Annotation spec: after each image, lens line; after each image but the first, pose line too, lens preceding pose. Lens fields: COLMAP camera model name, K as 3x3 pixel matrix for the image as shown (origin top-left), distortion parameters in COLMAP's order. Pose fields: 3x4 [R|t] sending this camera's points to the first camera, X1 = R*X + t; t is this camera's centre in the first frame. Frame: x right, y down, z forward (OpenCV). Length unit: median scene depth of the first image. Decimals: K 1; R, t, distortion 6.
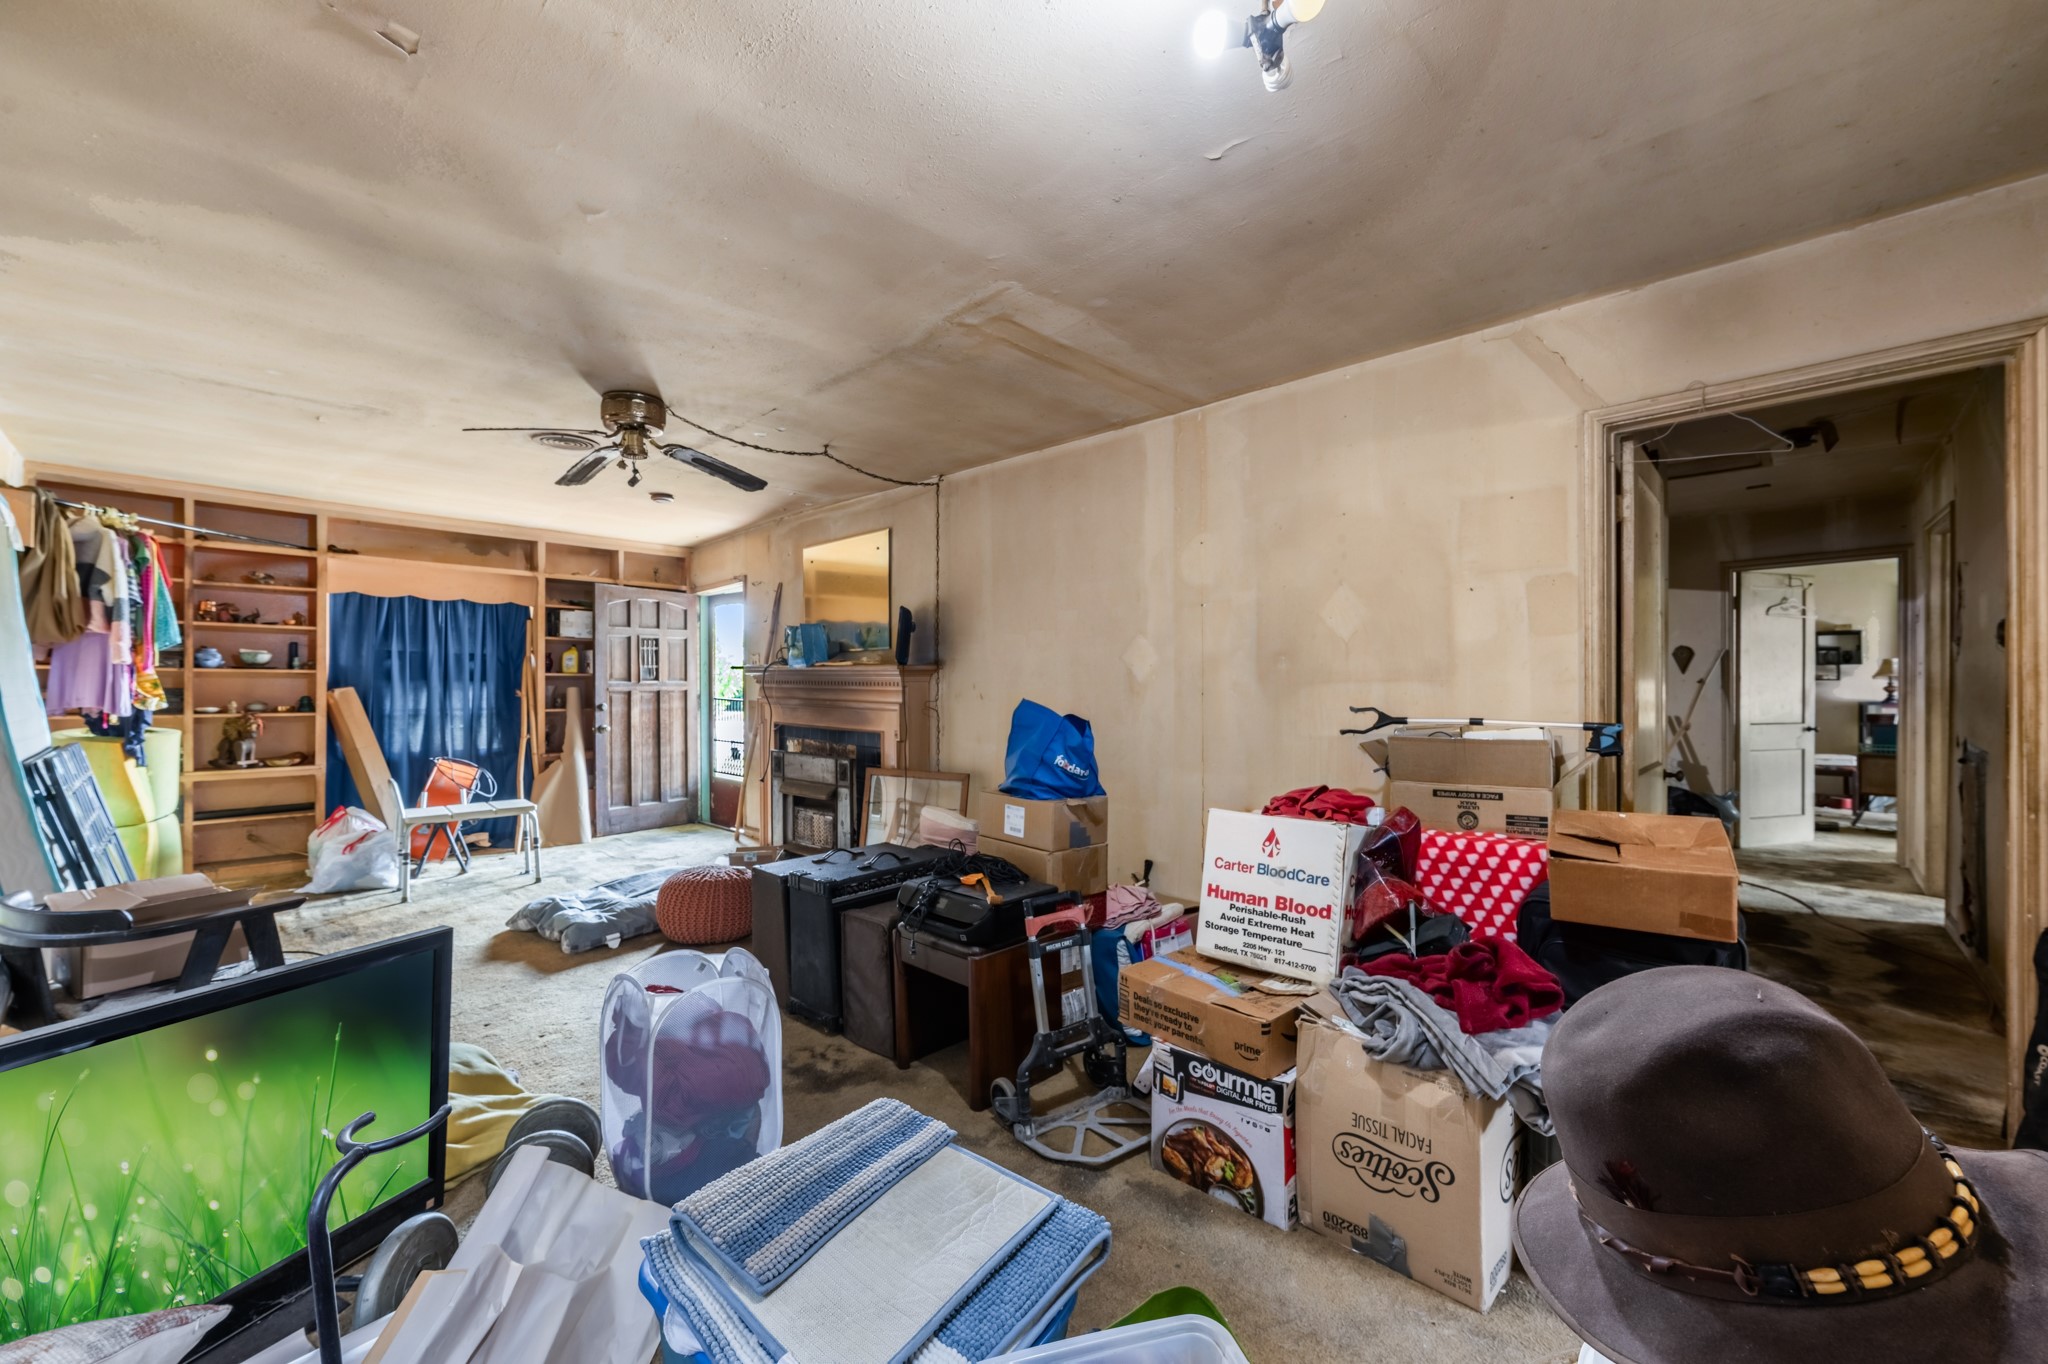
lens RADIAL K [[815.8, 0, 1024.0], [0, 815.8, 682.0], [0, 0, 1]] dist [-0.038428, 0.024544]
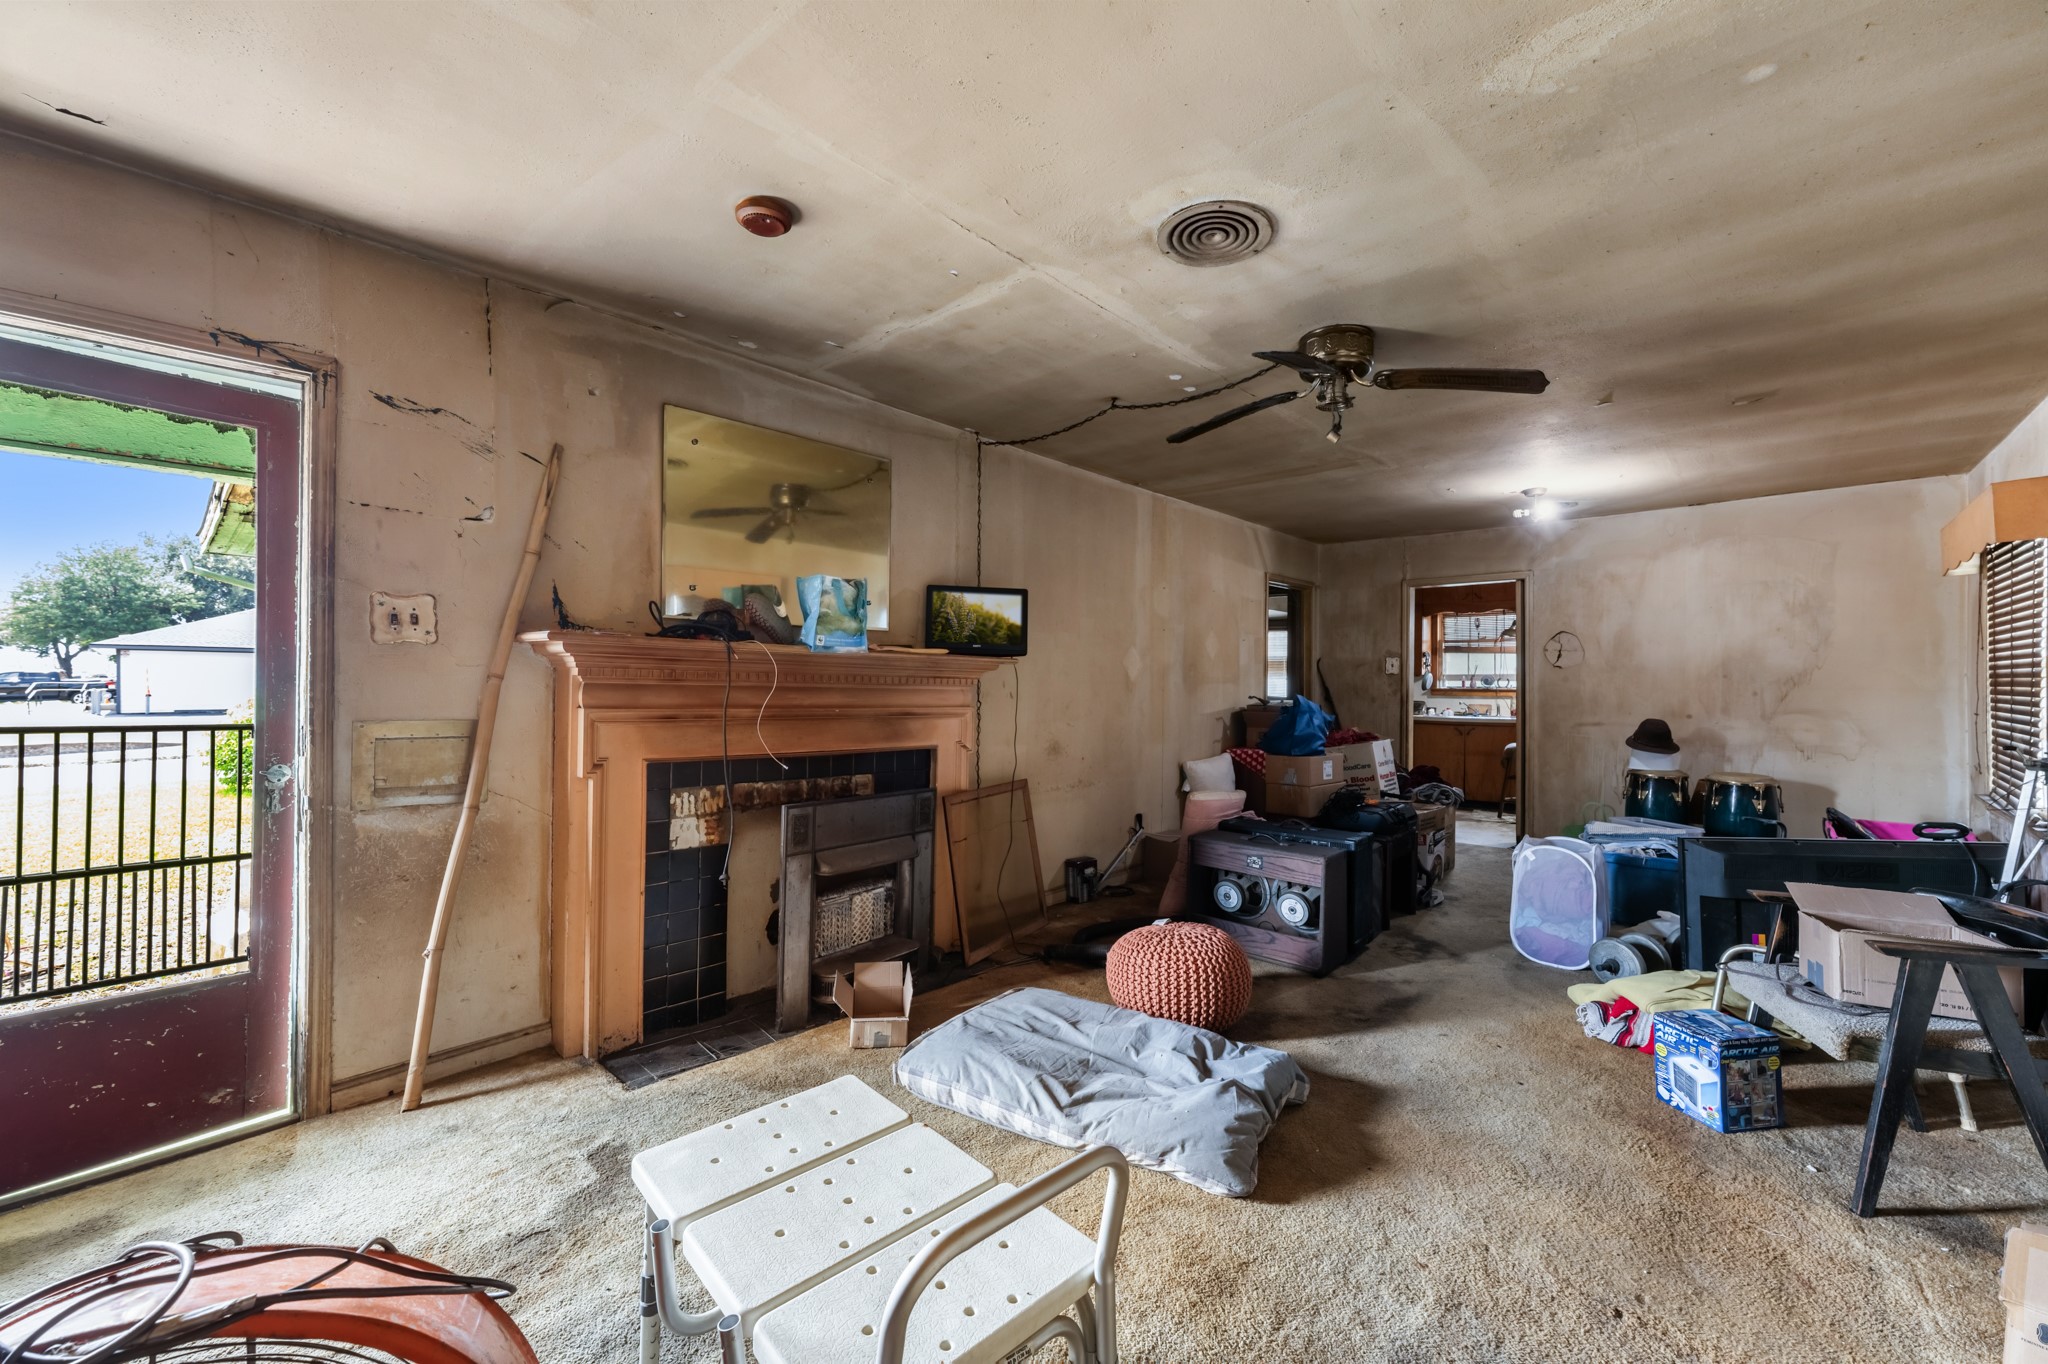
lens RADIAL K [[815.8, 0, 1024.0], [0, 815.8, 682.0], [0, 0, 1]] dist [-0.038428, 0.024544]
pose [[-0.020422, 0.000434, 0.999791, -0.924162], [-0.012581, 0.999921, -0.000691, 0.003185], [-0.999712, -0.012593, -0.020415, 0.946772]]
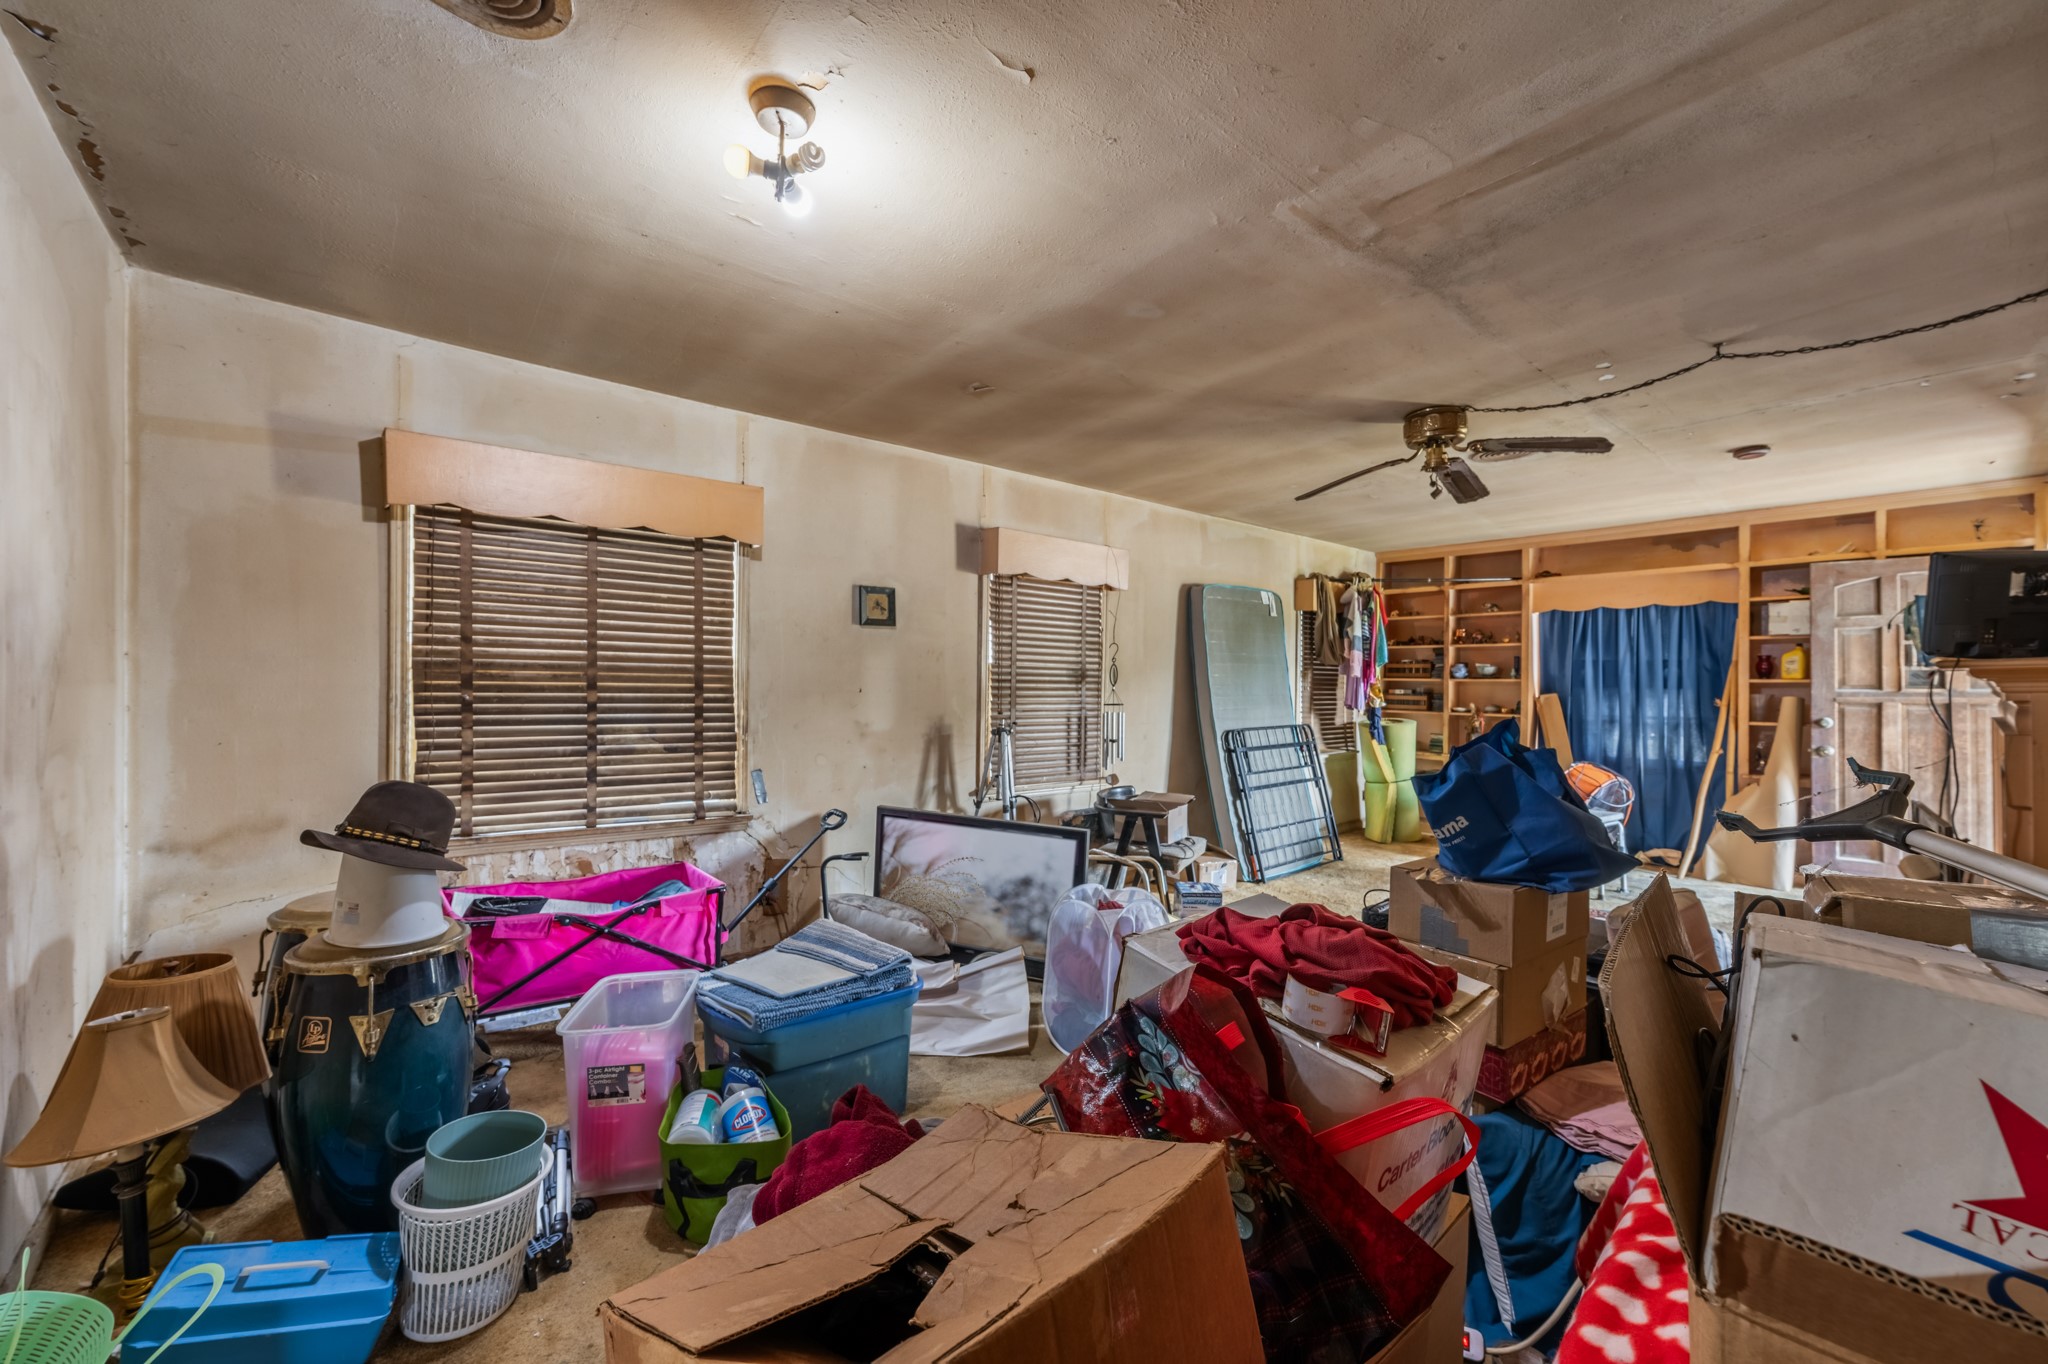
lens RADIAL K [[815.8, 0, 1024.0], [0, 815.8, 682.0], [0, 0, 1]] dist [-0.038428, 0.024544]
pose [[-0.104240, -0.005871, -0.994535, 0.417553], [-0.002741, 0.999980, -0.005616, -0.001913], [0.994548, 0.002140, -0.104254, 0.419592]]
